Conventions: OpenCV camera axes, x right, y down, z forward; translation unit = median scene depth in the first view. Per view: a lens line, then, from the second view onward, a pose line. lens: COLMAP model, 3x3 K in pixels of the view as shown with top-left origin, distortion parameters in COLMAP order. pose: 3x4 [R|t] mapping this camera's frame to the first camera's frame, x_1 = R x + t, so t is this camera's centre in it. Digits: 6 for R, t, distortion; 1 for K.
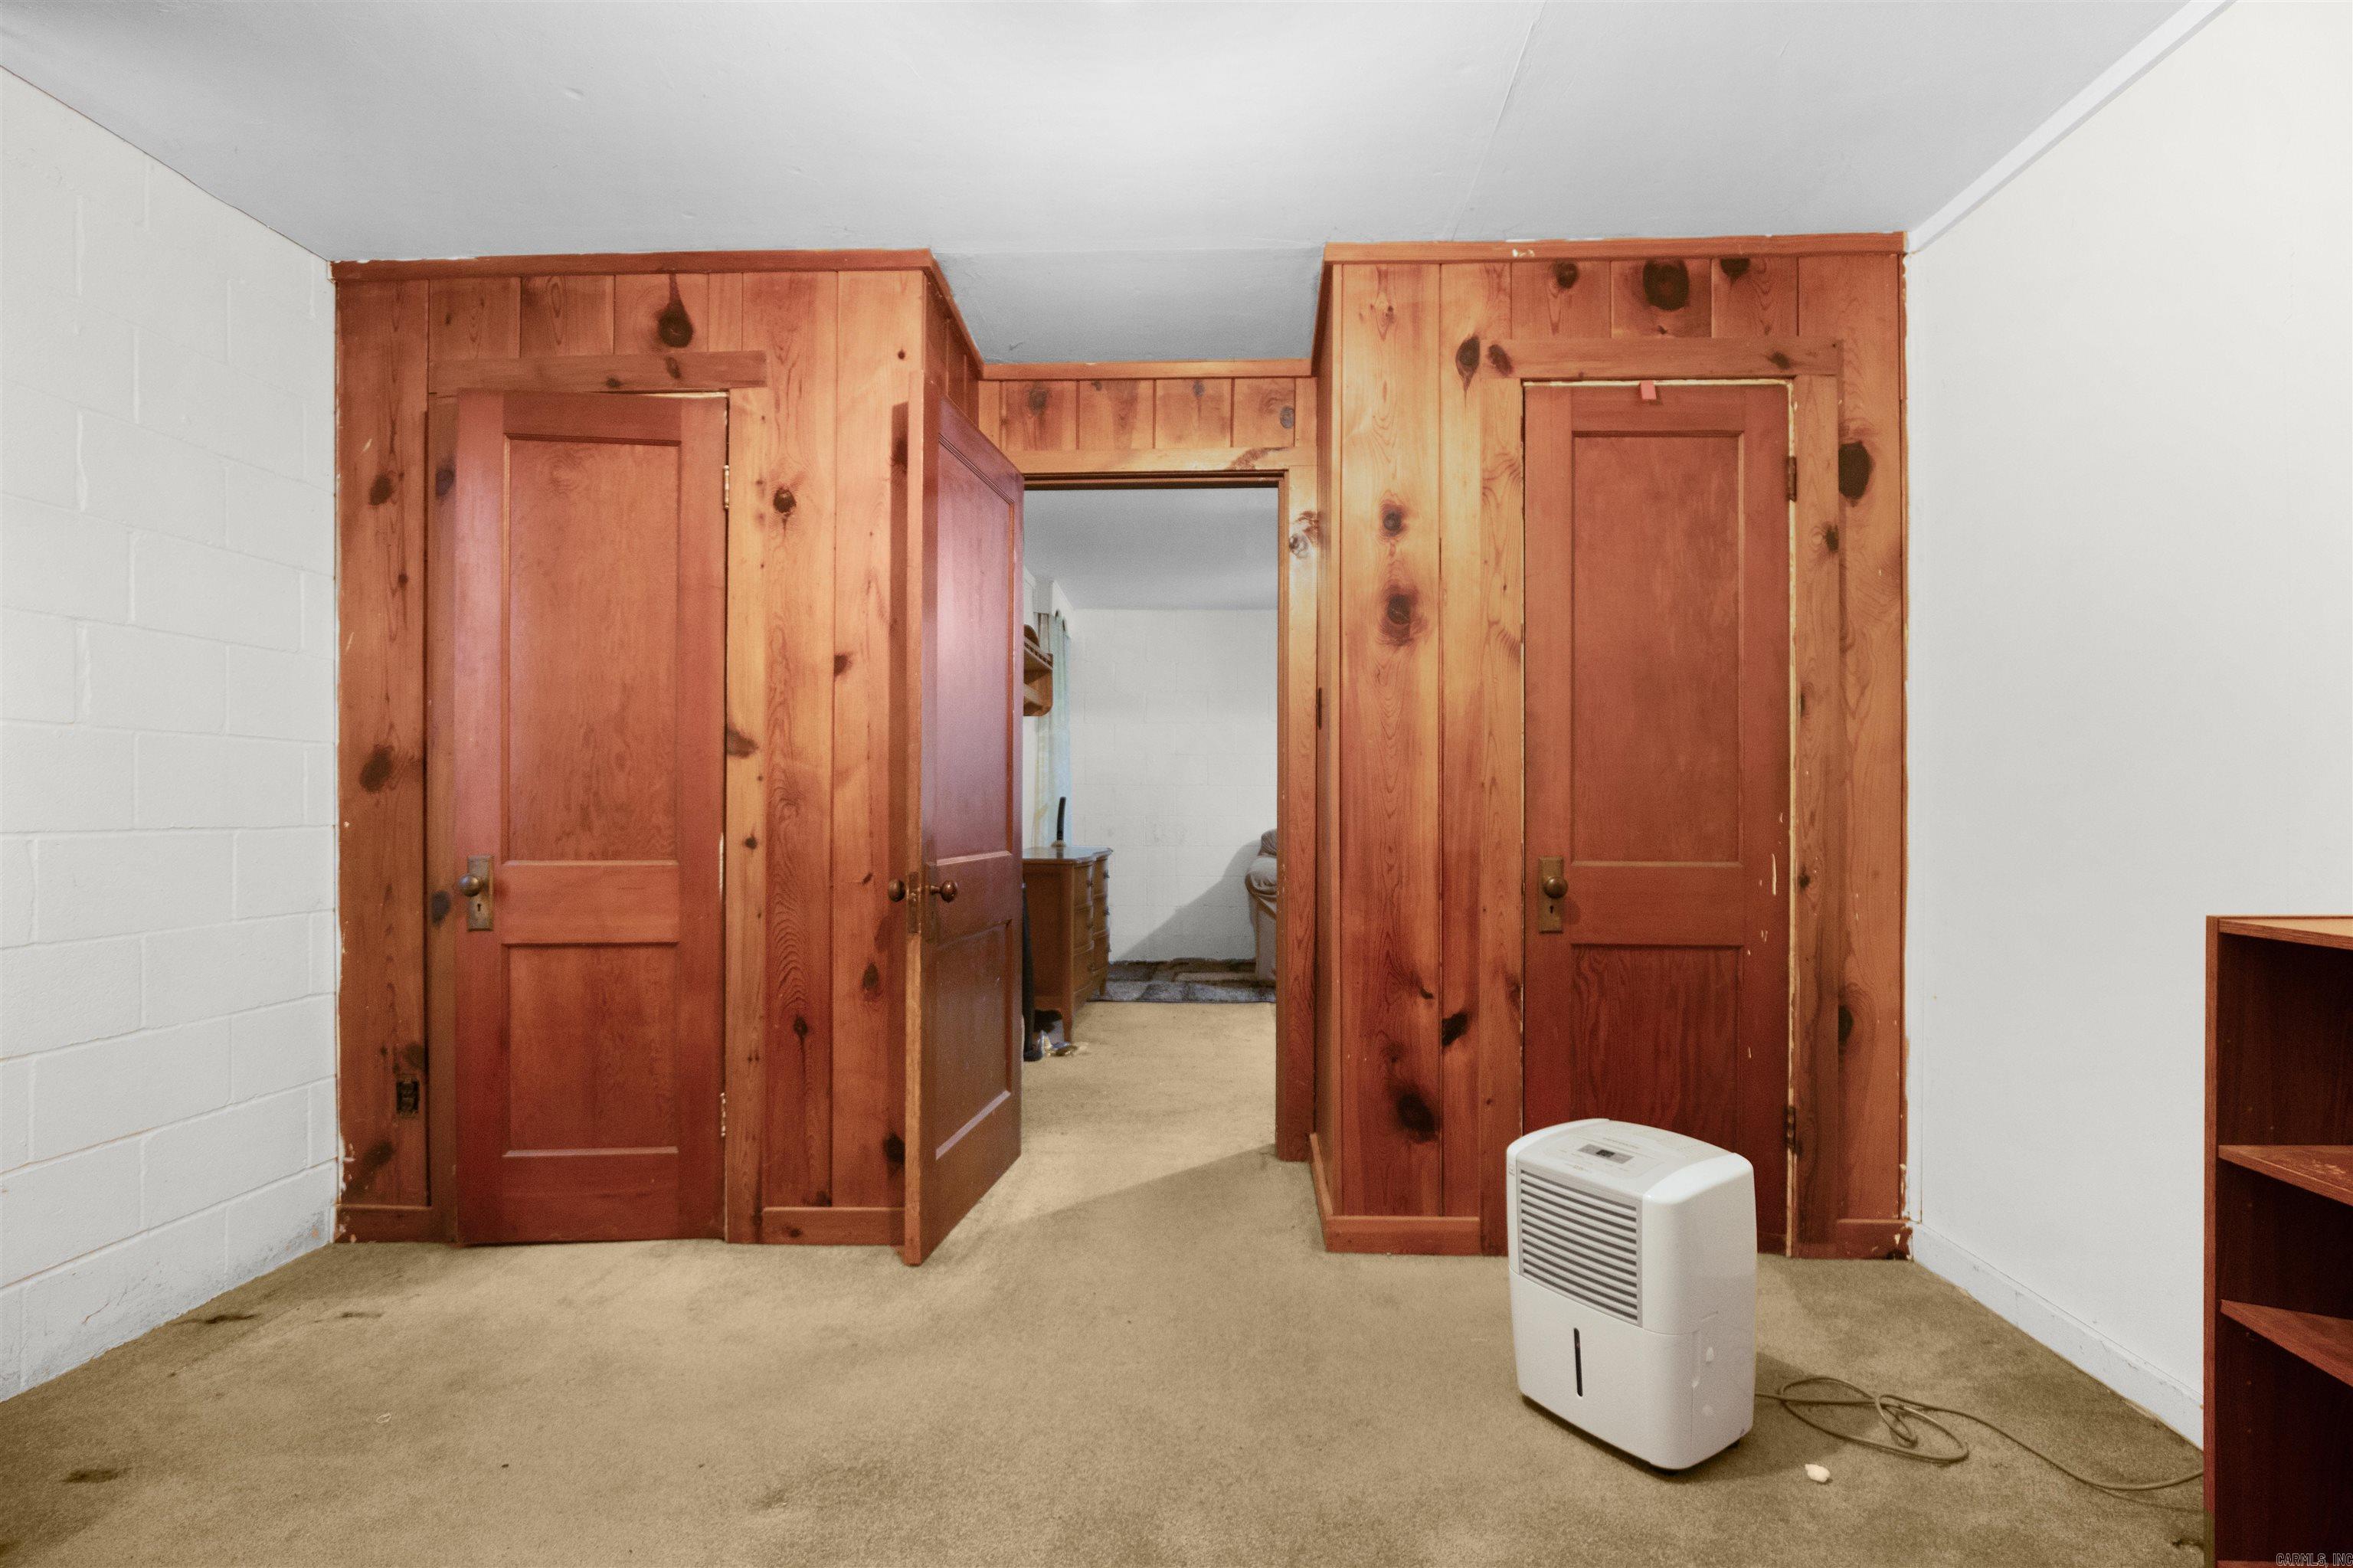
lens RADIAL K [[1116.3, 0, 1181.2], [0, 1116.3, 797.1], [0, 0, 1]] dist [-0.025489, 0.006904]
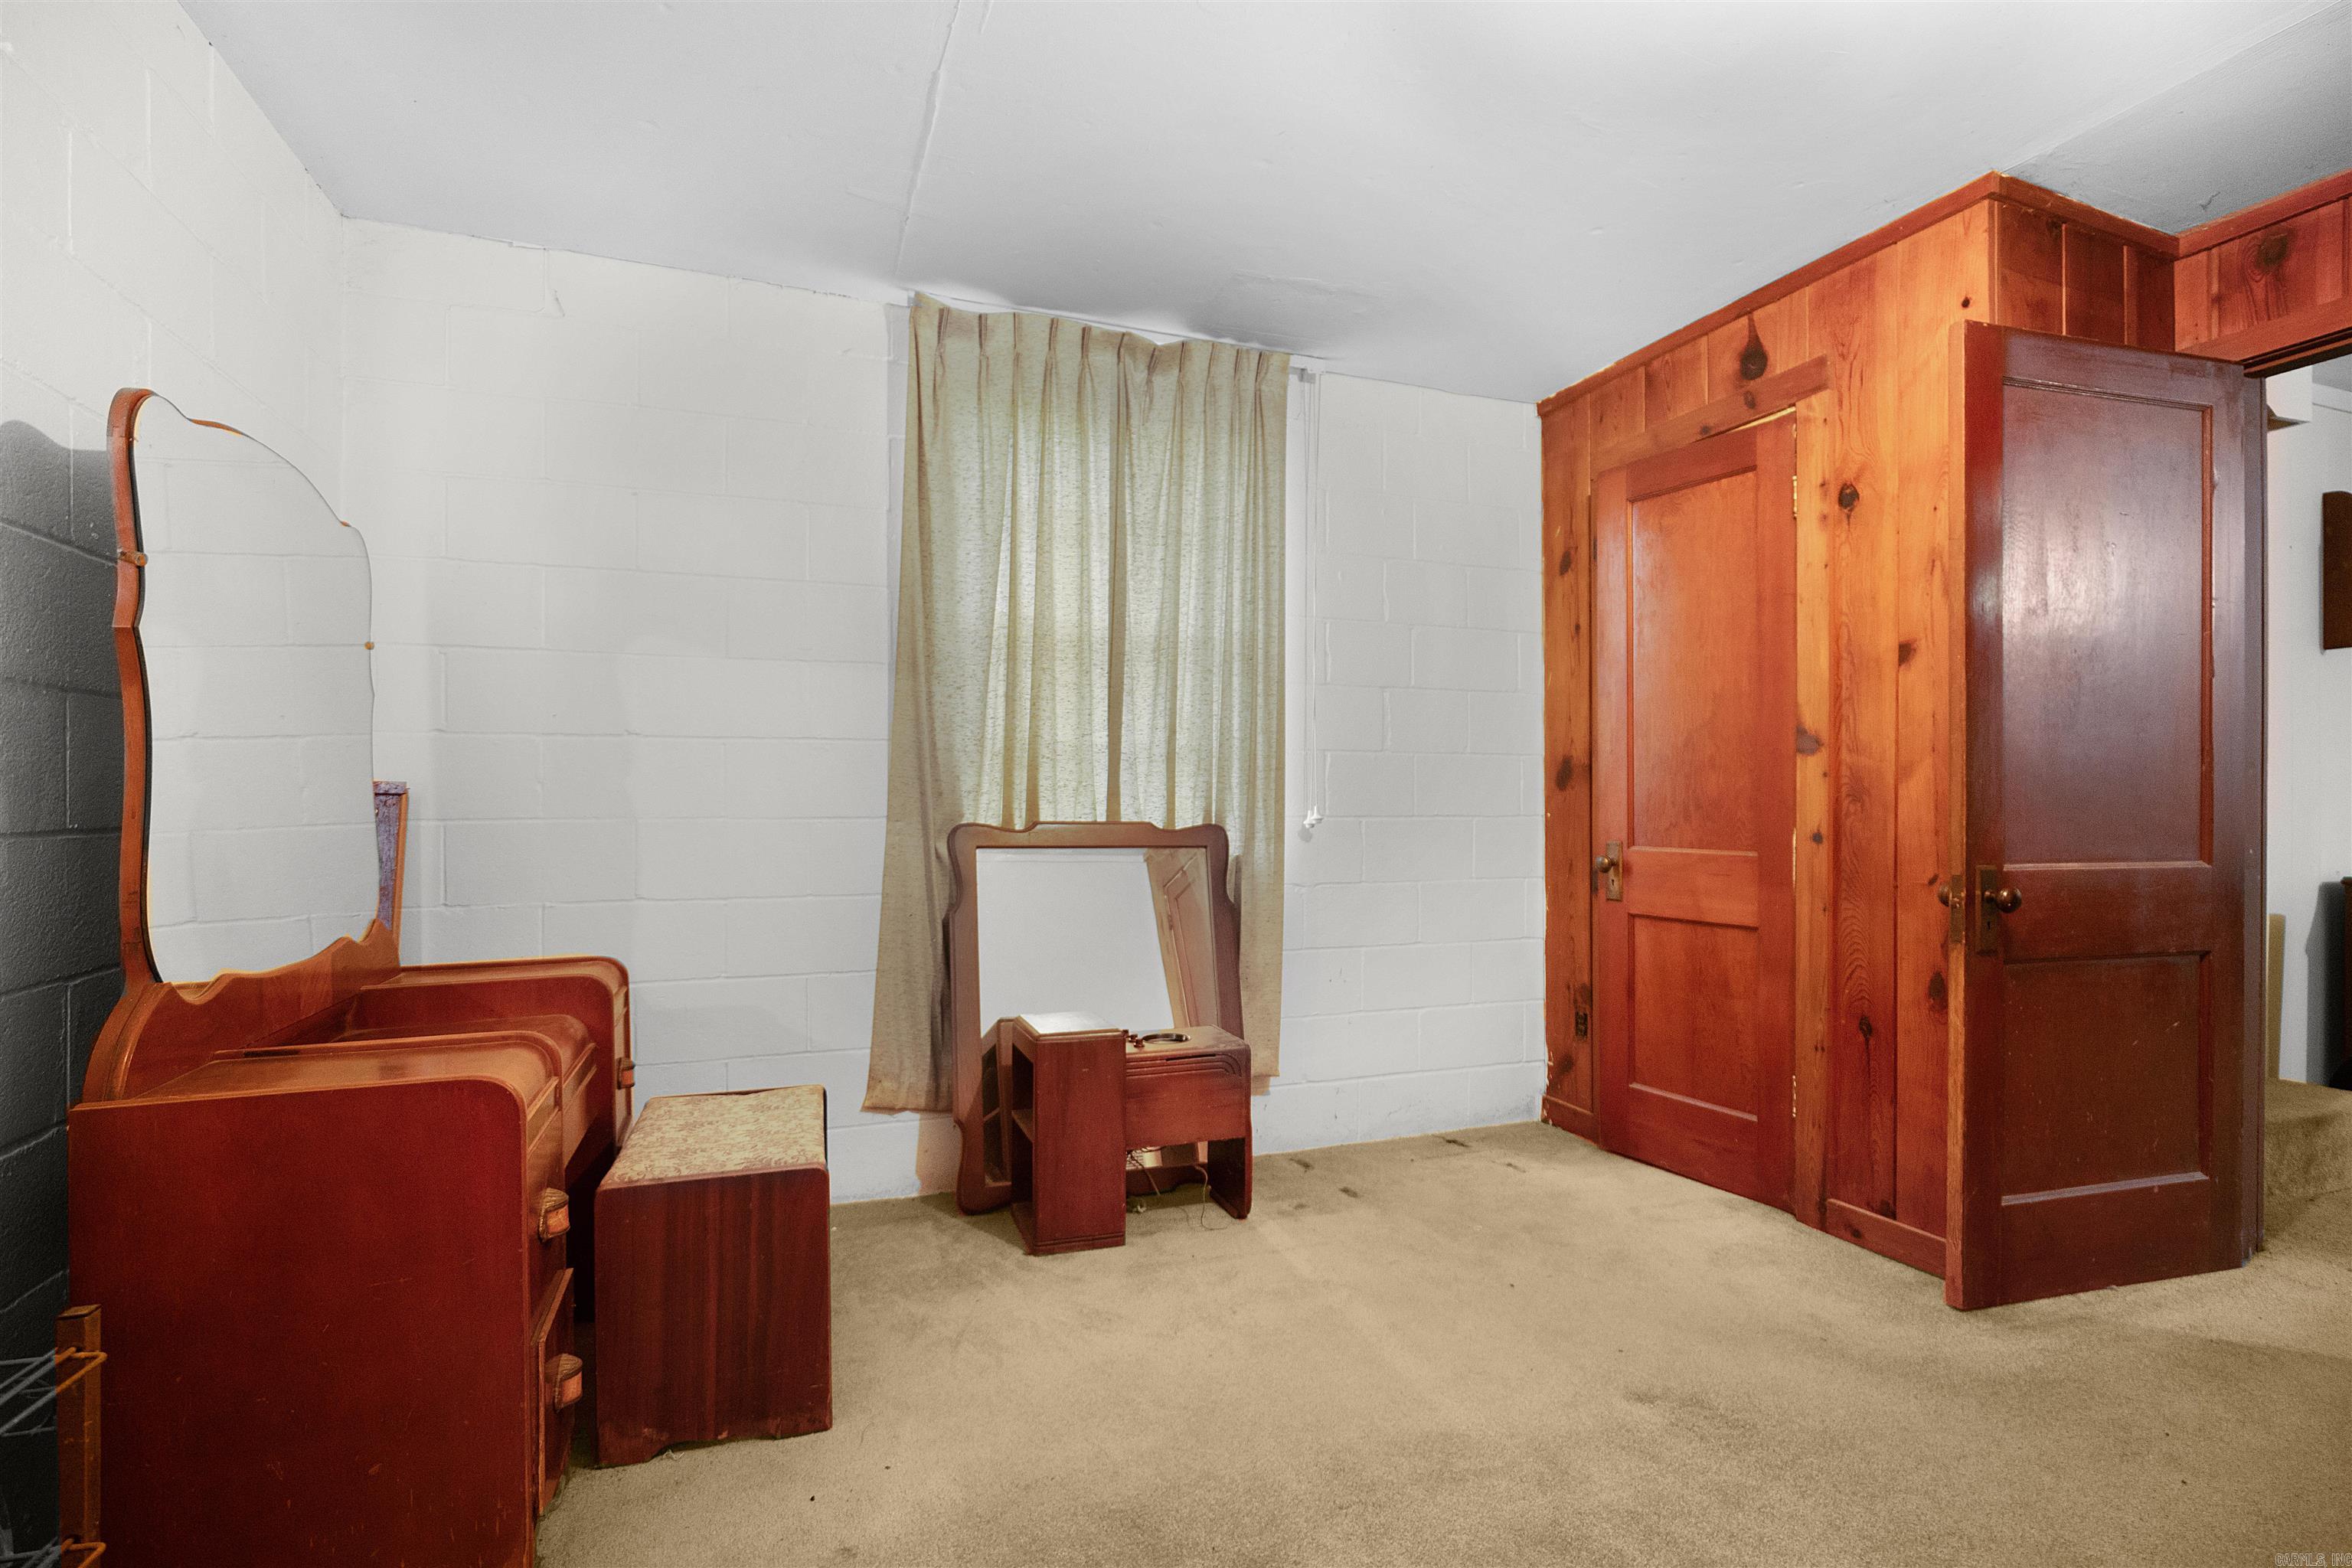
lens RADIAL K [[1115.7, 0, 1180.7], [0, 1115.7, 797.0], [0, 0, 1]] dist [-0.025489, 0.006904]
pose [[0.367976, -0.001864, -0.929833, 0.345944], [0.001298, 0.999998, -0.001491, 0.004369], [0.929834, -0.000659, 0.367978, 0.077711]]
